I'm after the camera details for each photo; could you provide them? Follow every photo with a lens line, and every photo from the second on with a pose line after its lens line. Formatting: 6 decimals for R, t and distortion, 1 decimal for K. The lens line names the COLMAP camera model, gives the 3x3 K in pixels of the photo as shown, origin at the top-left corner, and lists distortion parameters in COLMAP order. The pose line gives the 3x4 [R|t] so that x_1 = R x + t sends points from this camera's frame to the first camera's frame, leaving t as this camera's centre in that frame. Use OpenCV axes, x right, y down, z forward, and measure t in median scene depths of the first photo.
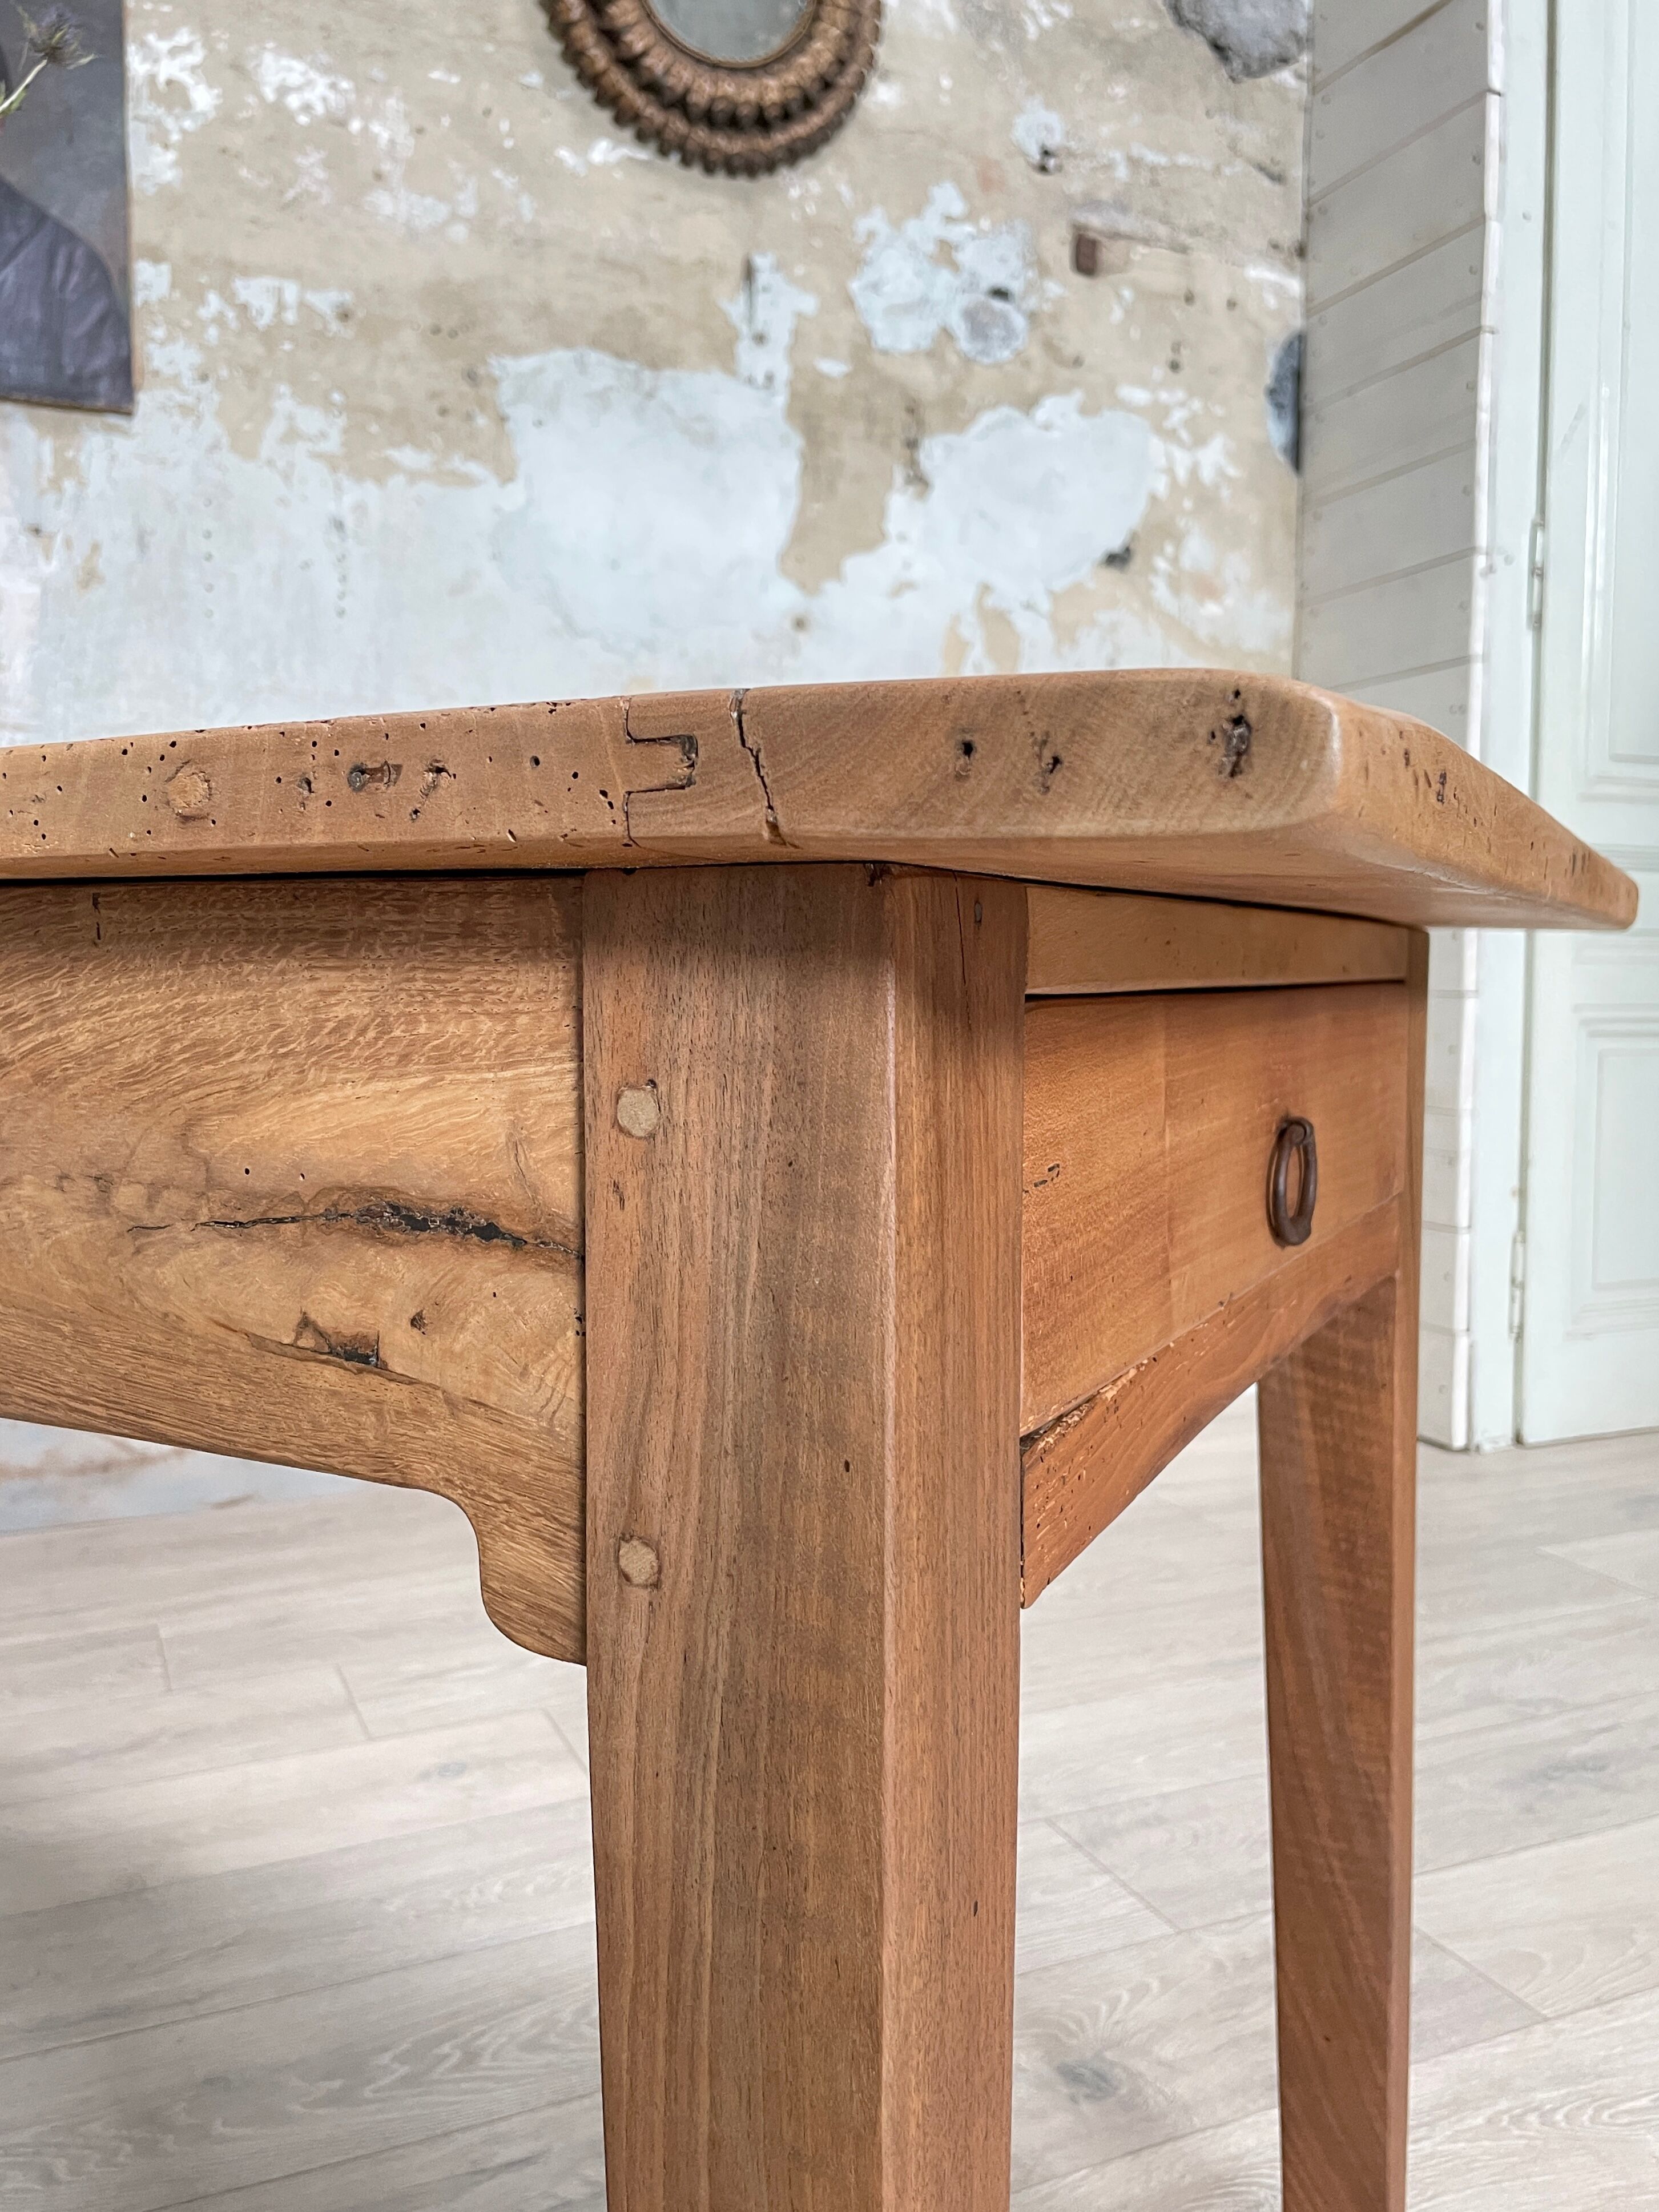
lens RADIAL K [[1768.2, 0, 832.7], [0, 1768.2, 1099.1], [0, 0, 1]] dist [0.066672, -0.092728]
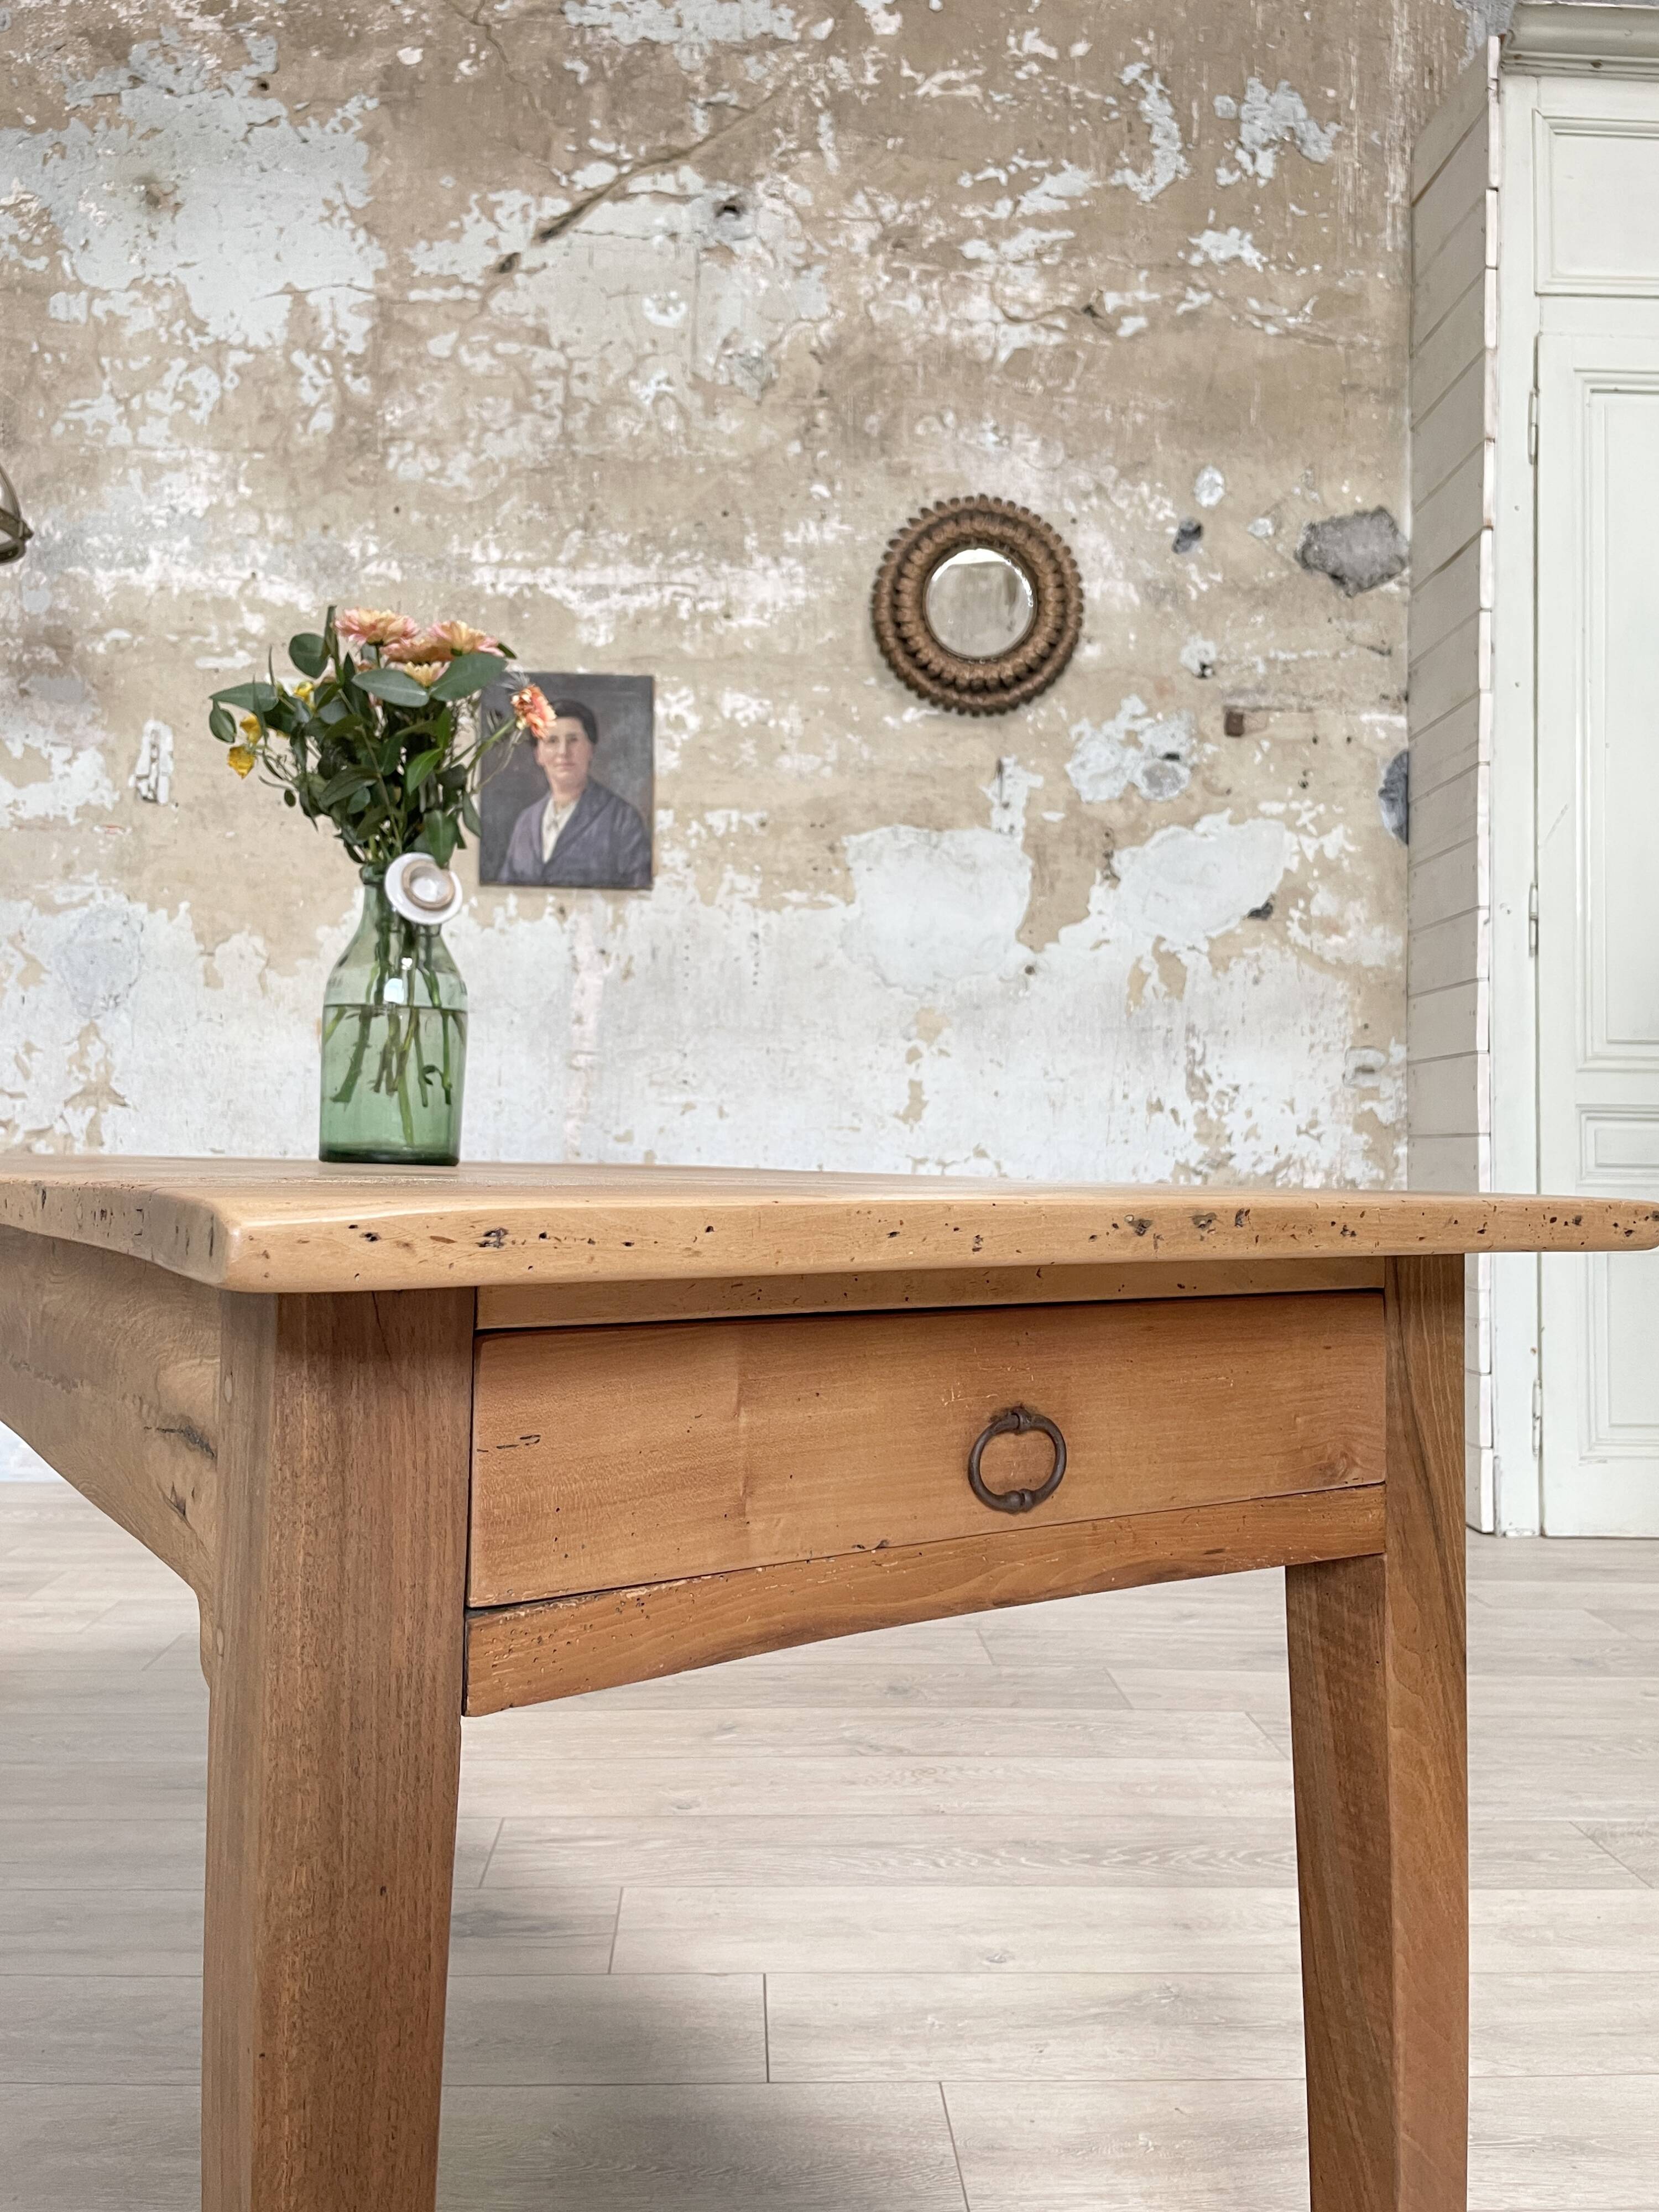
lens RADIAL K [[1676.1, 0, 827.0], [0, 1676.1, 1102.9], [0, 0, 1]] dist [0.089785, -0.115179]
pose [[0.928556, -0.003647, -0.371175, 0.399426], [-0.036843, 0.994108, -0.101939, 0.017626], [0.369360, 0.108331, 0.922951, -0.500206]]
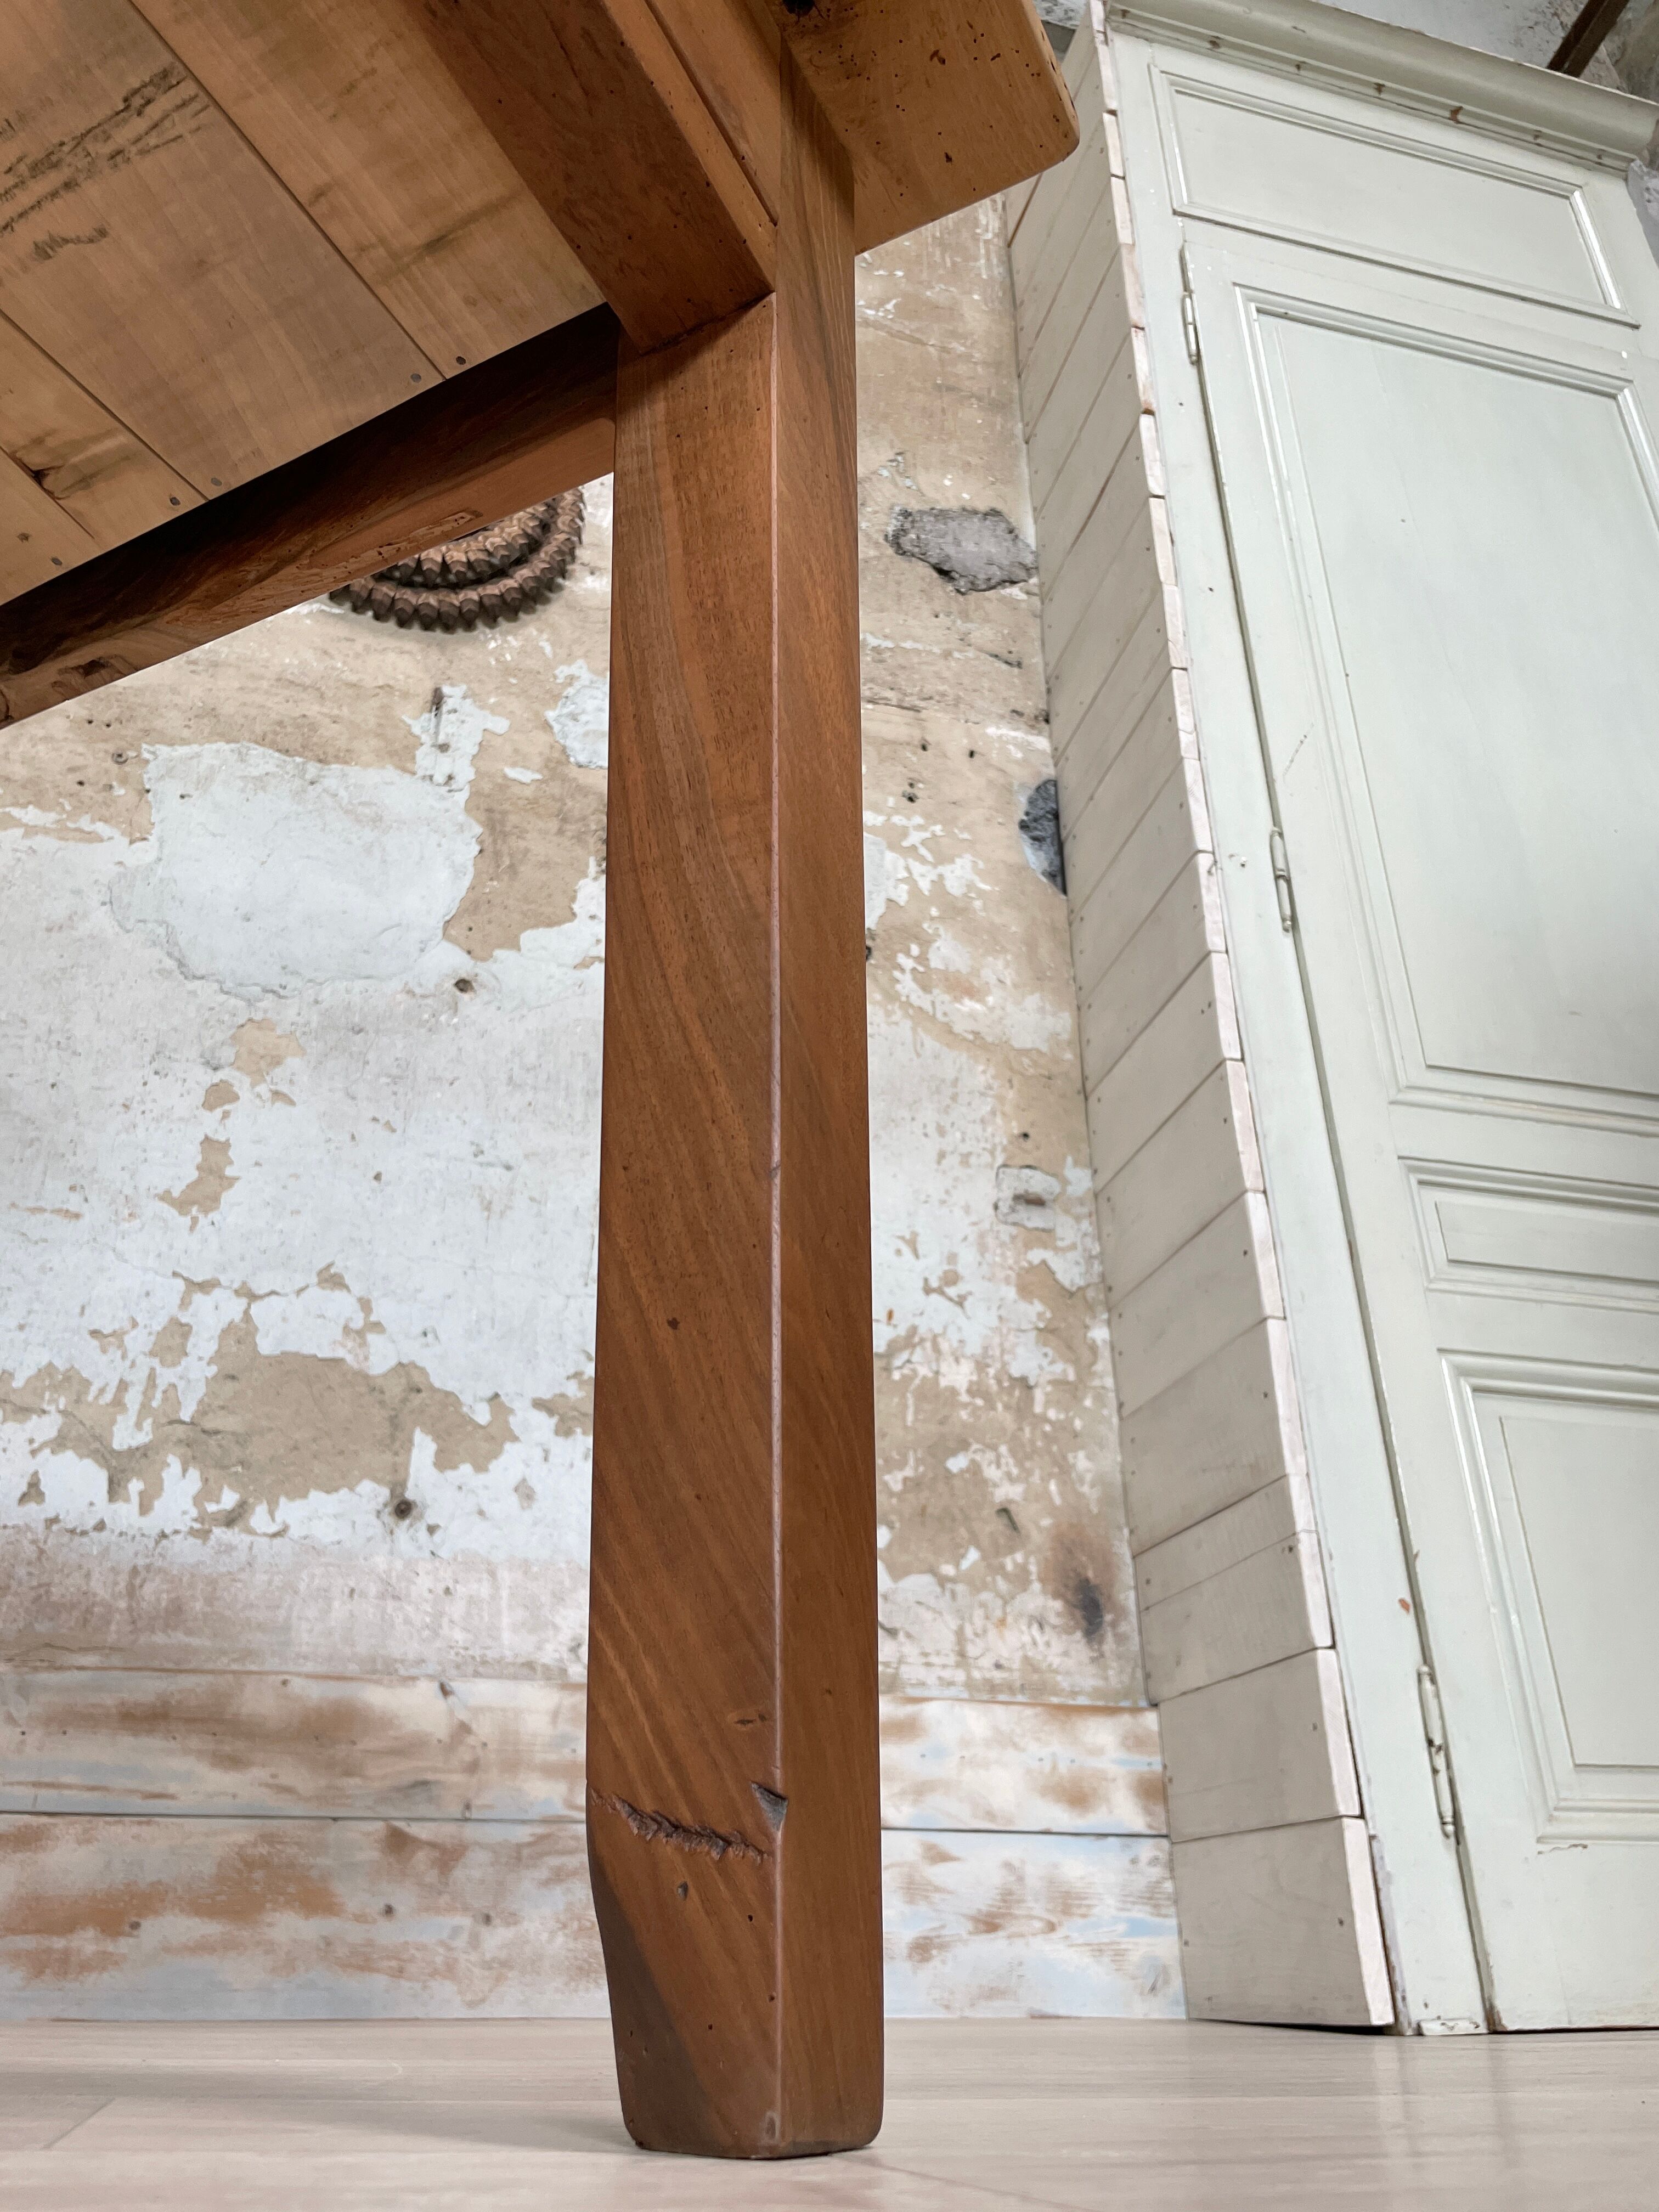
lens RADIAL K [[1676.1, 0, 823.4], [0, 1676.1, 1089.8], [0, 0, 1]] dist [0.089785, -0.115179]
pose [[0.988263, -0.082441, -0.128607, 0.288469], [0.001148, 0.845860, -0.533404, 0.256565], [0.152758, 0.526996, 0.836027, 0.346319]]
